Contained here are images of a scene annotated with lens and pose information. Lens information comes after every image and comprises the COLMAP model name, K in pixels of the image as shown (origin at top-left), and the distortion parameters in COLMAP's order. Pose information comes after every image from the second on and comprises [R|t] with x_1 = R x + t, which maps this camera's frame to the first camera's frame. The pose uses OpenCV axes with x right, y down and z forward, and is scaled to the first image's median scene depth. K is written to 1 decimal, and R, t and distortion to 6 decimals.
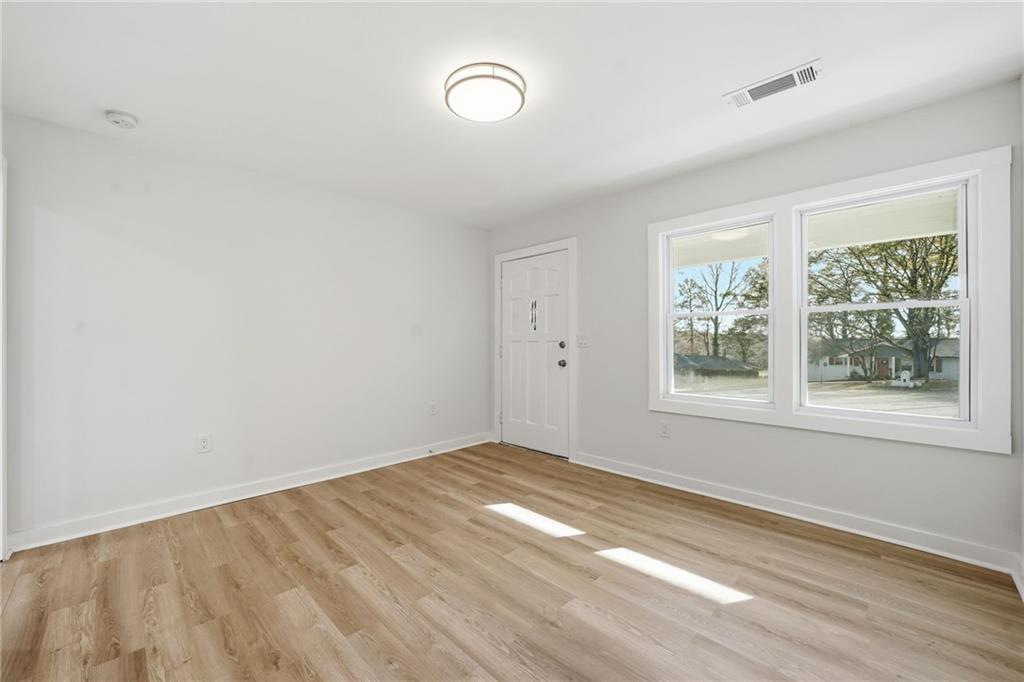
lens RADIAL K [[396.7, 0, 509.0], [0, 396.7, 344.1], [0, 0, 1]] dist [-0.013604, 0.000142]
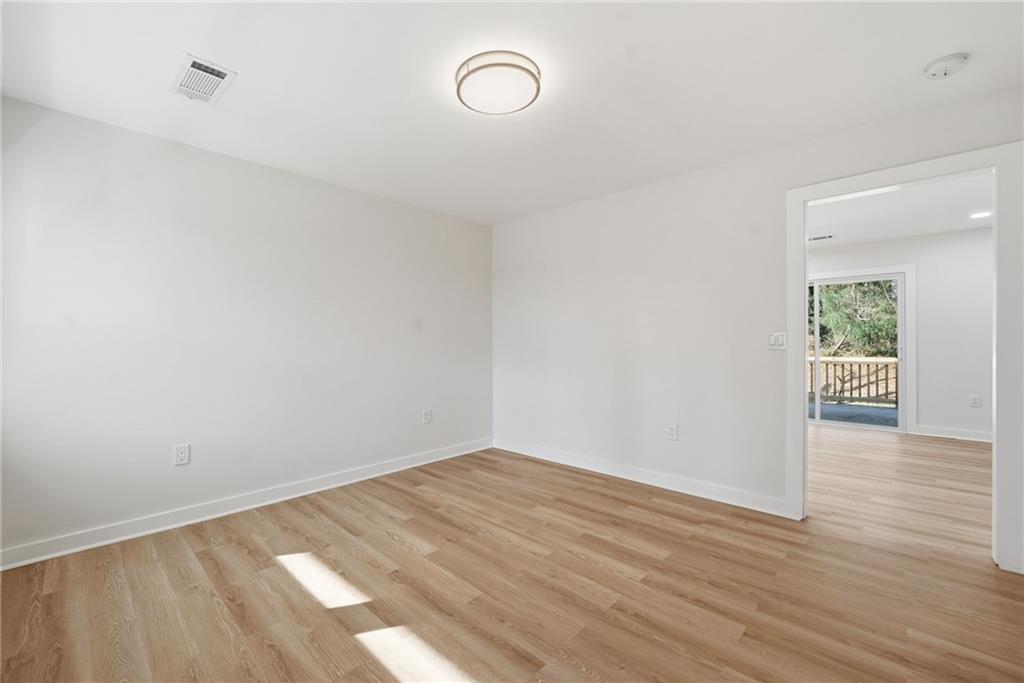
lens RADIAL K [[396.7, 0, 509.0], [0, 396.7, 344.6], [0, 0, 1]] dist [-0.013604, 0.000142]
pose [[-0.999535, 0.006517, -0.029786, -0.053987], [0.006280, 0.999948, 0.008020, -0.011800], [0.029837, 0.007829, -0.999524, 1.971486]]
